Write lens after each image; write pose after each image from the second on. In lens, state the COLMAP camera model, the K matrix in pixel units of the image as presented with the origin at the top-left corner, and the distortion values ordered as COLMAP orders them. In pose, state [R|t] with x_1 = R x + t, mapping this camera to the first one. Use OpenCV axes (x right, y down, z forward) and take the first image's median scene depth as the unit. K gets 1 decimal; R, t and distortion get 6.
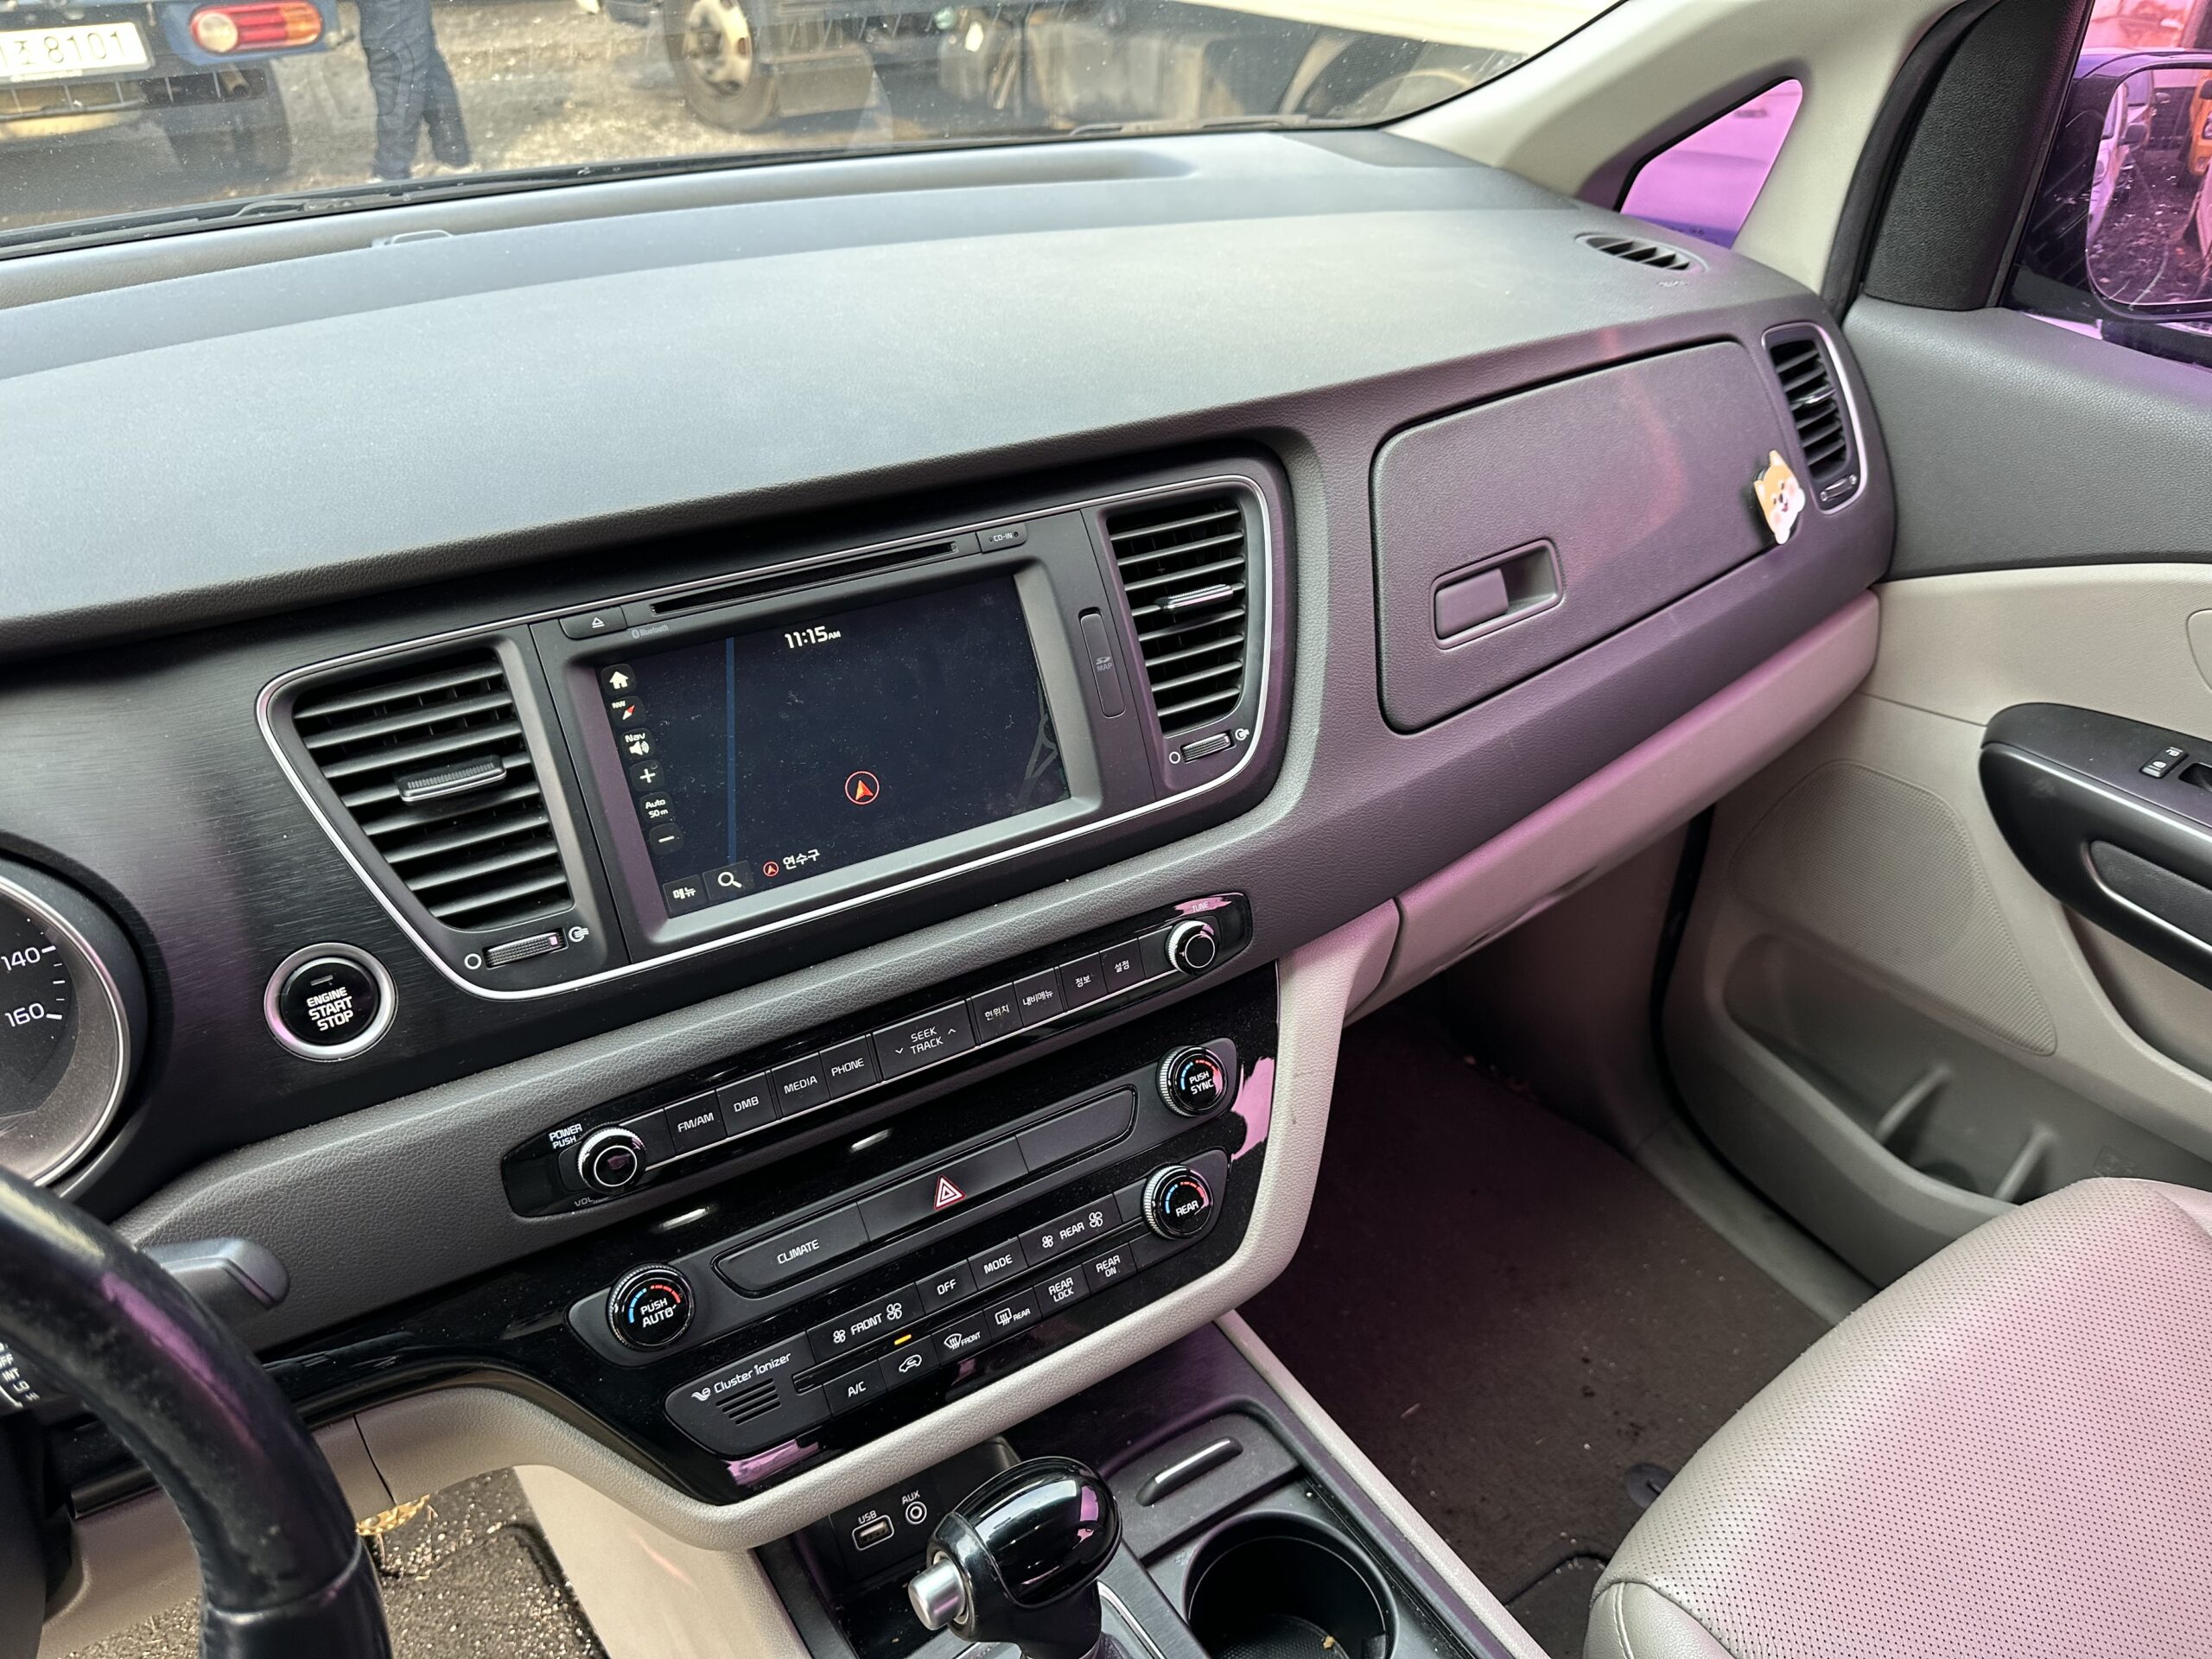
lens RADIAL K [[1536.8, 0, 1105.5], [0, 1536.8, 829.1], [0, 0, 1]] dist [0.094607, 0.001207]
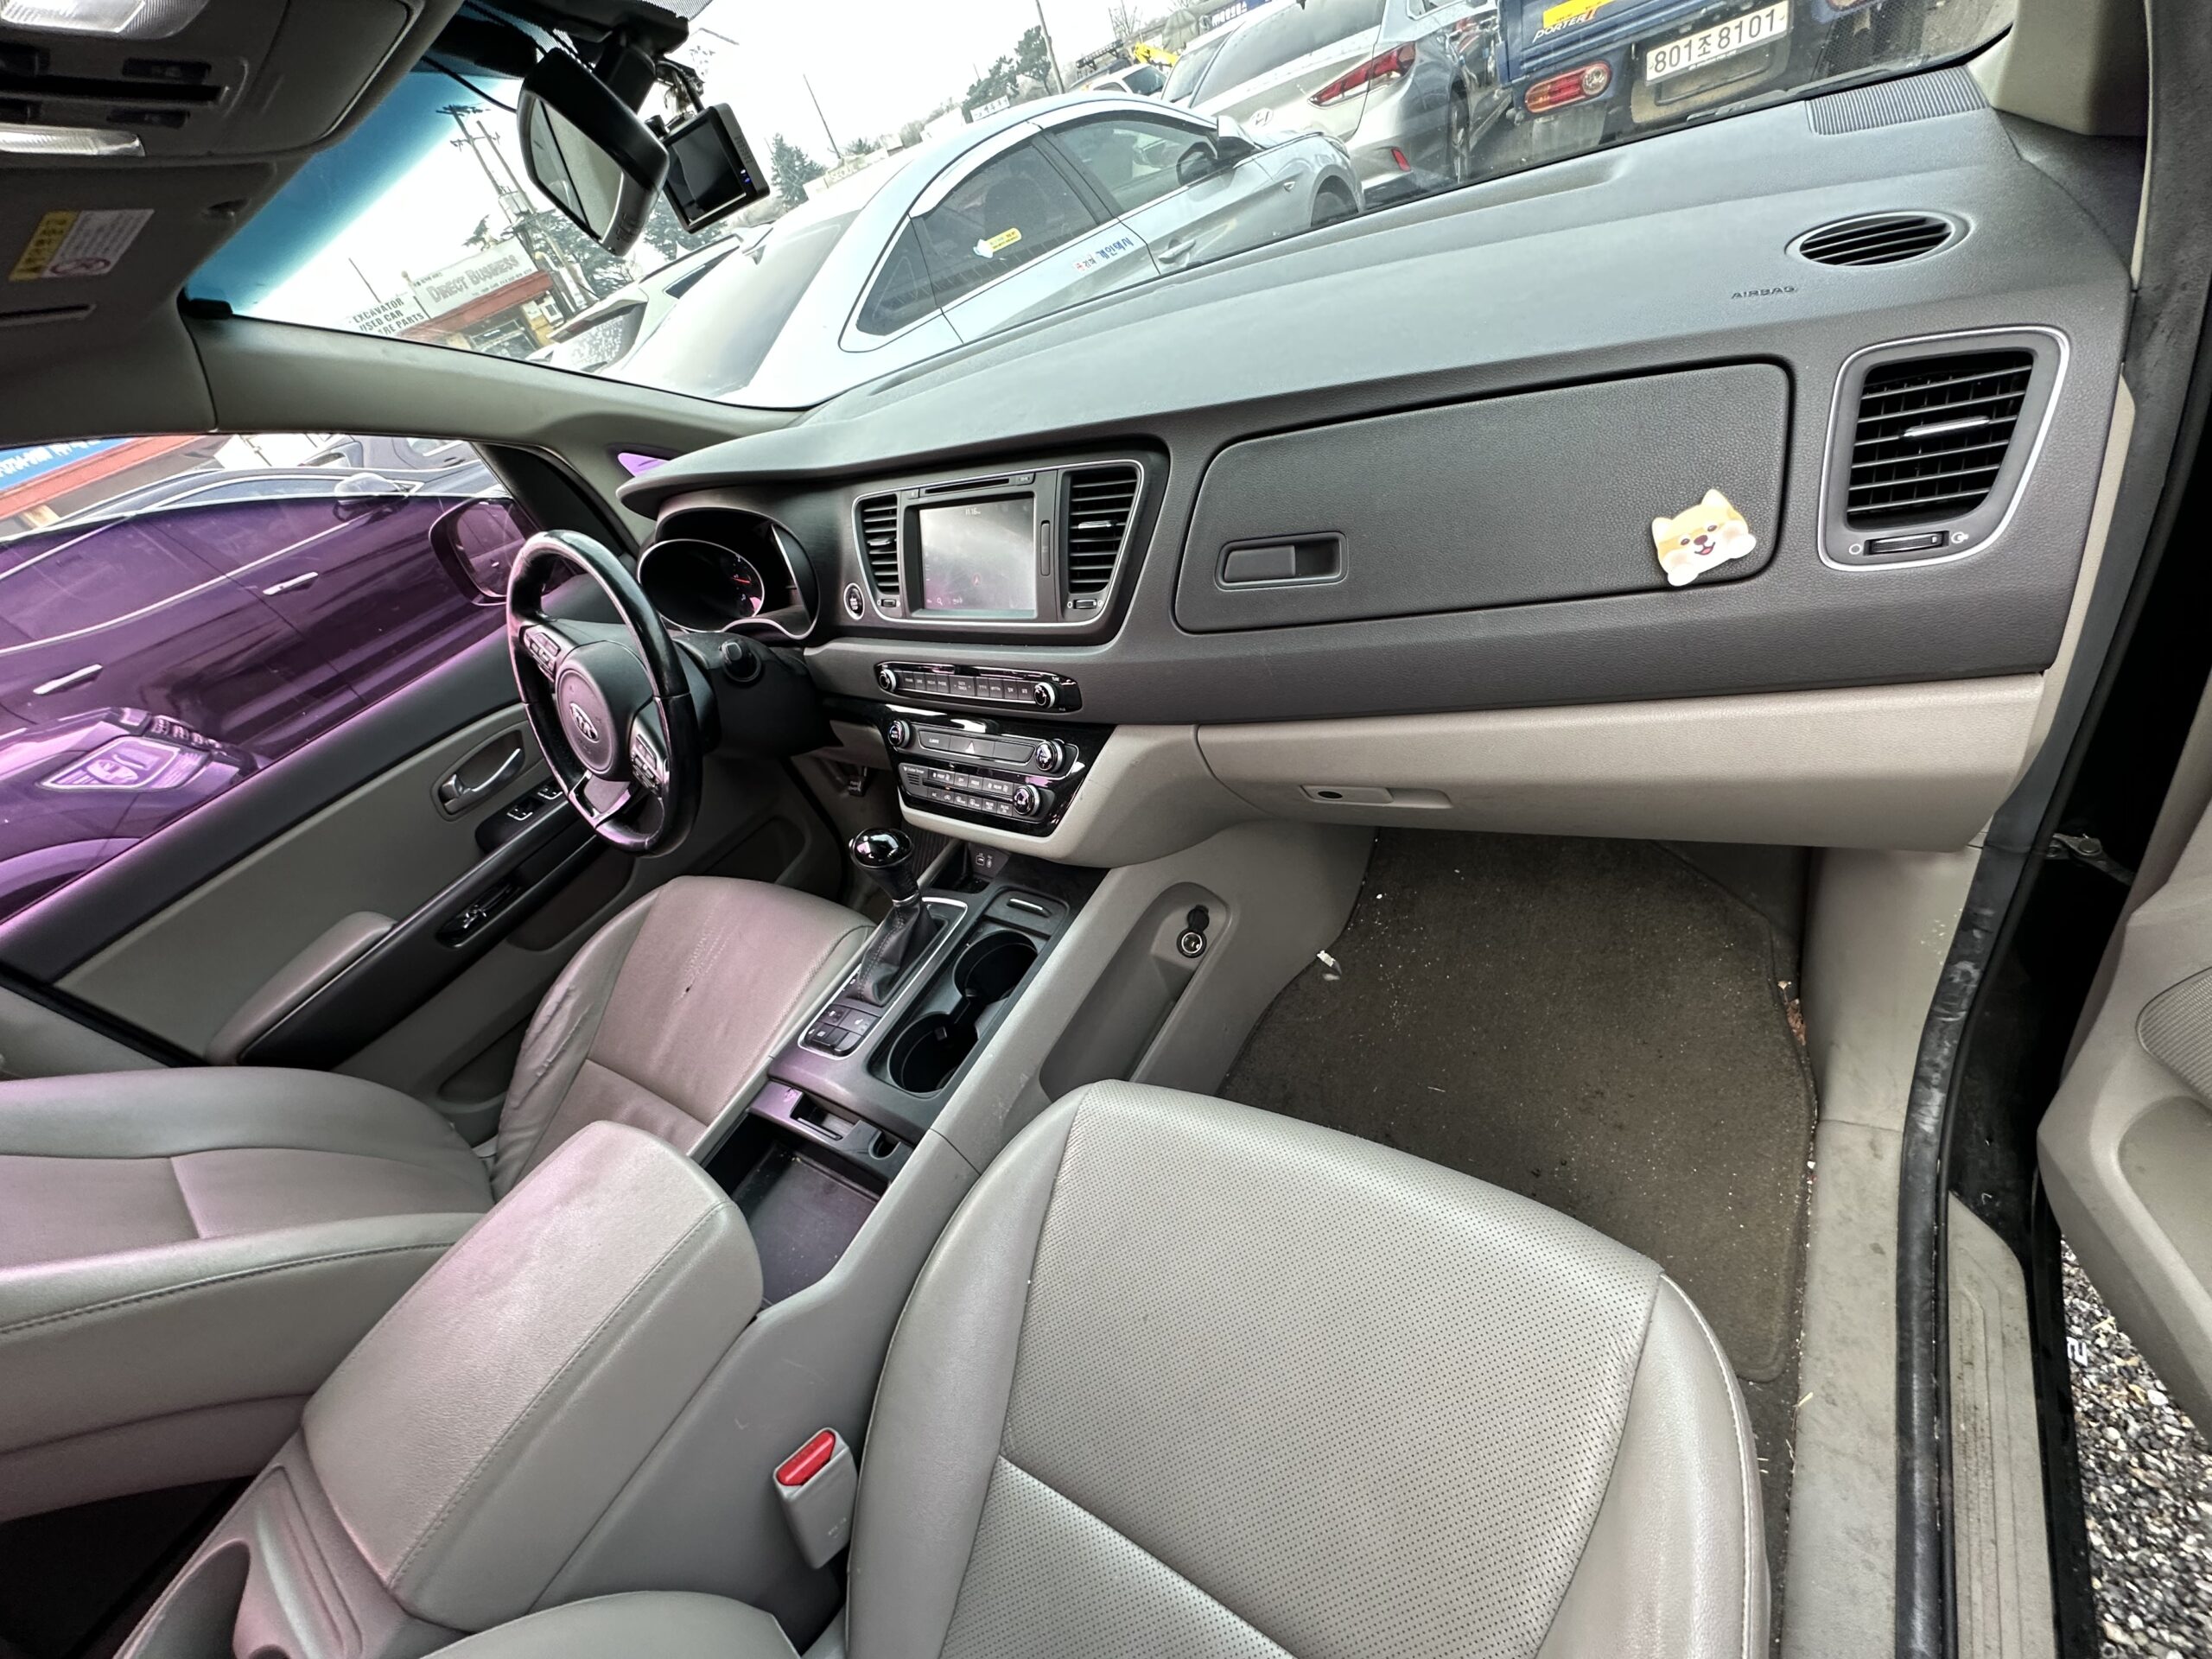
lens RADIAL K [[883.5, 0, 1104.7], [0, 883.5, 833.2], [0, 0, 1]] dist [-0.006002, 0.000929]
pose [[0.346759, 0.468222, -0.812728, 1.101082], [-0.199131, 0.883487, 0.424026, -0.272591], [0.916572, 0.014805, 0.399594, 0.565368]]
